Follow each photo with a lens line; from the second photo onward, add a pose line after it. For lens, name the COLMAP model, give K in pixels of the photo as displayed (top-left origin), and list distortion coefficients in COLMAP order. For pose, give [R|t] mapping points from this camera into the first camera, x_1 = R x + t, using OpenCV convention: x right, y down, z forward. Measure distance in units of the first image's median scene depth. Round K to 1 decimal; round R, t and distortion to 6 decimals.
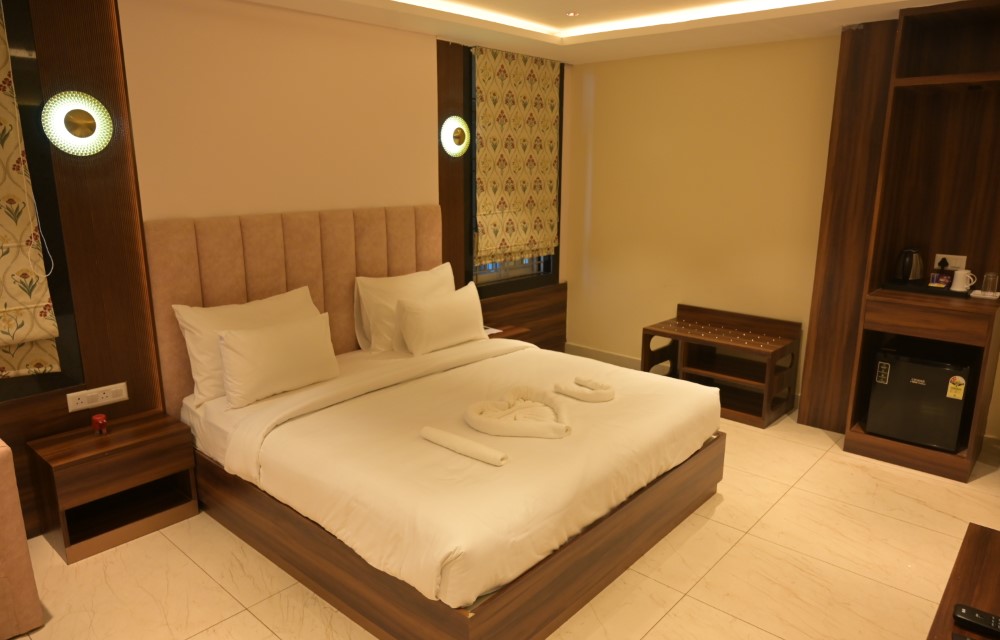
lens RADIAL K [[663.5, 0, 494.6], [0, 663.5, 321.0], [0, 0, 1]] dist [-0.010184, 0.006373]
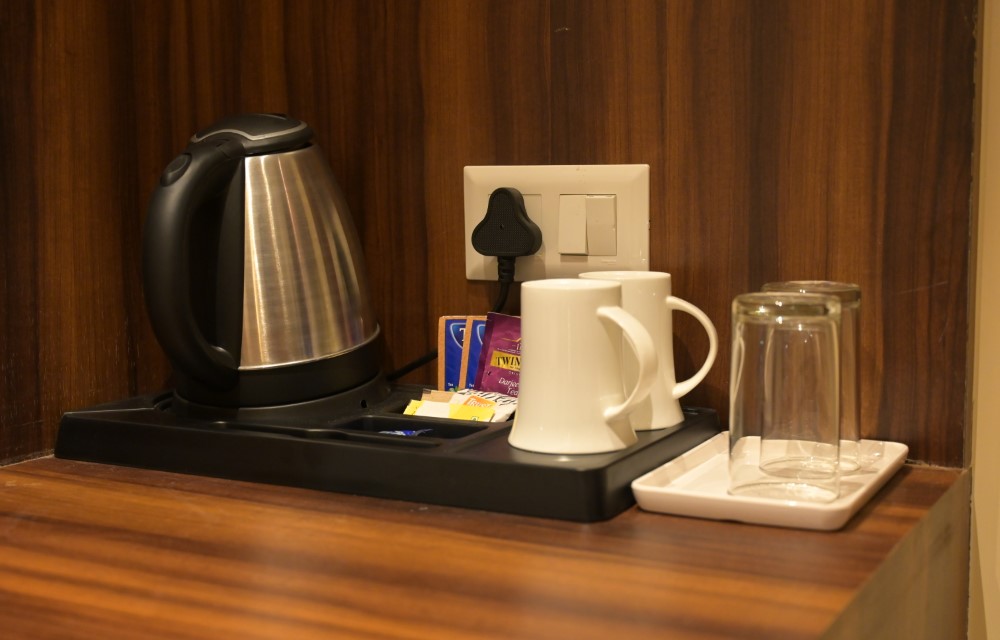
lens RADIAL K [[1343.5, 0, 499.1], [0, 1343.5, 319.5], [0, 0, 1]] dist [0.000542, 0.000000]
pose [[0.971426, -0.036686, 0.234492, 0.617686], [0.063883, 0.991936, -0.109460, -0.042382], [-0.228585, 0.121312, 0.965936, 0.755518]]
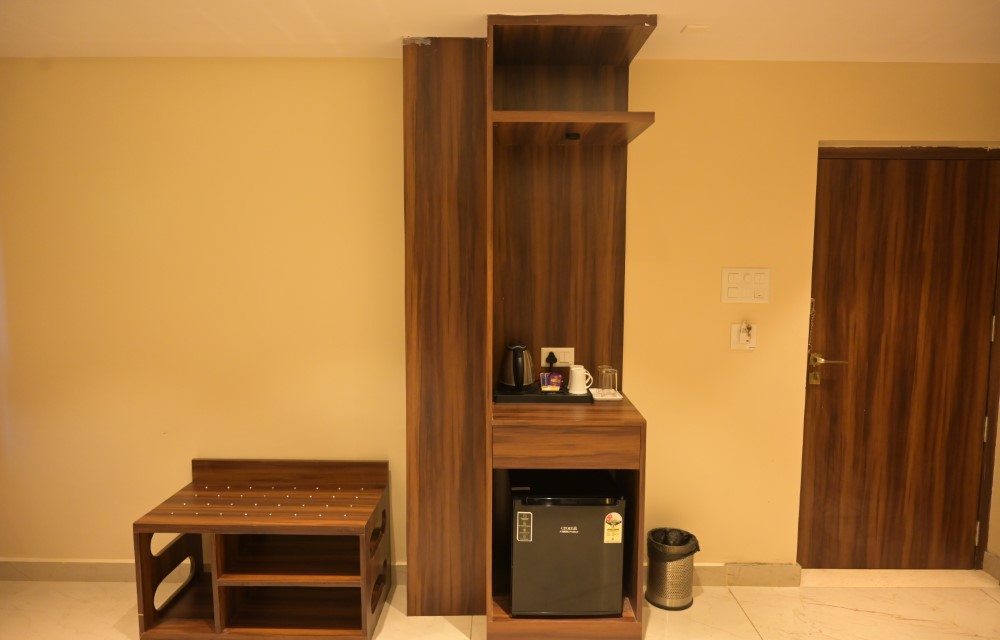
lens RADIAL K [[663.5, 0, 502.2], [0, 663.5, 316.4], [0, 0, 1]] dist [-0.010184, 0.006373]
pose [[0.737235, -0.064101, 0.672589, 0.113971], [0.153987, 0.985231, -0.074889, -0.087352], [-0.657855, 0.158780, 0.736217, 0.455985]]
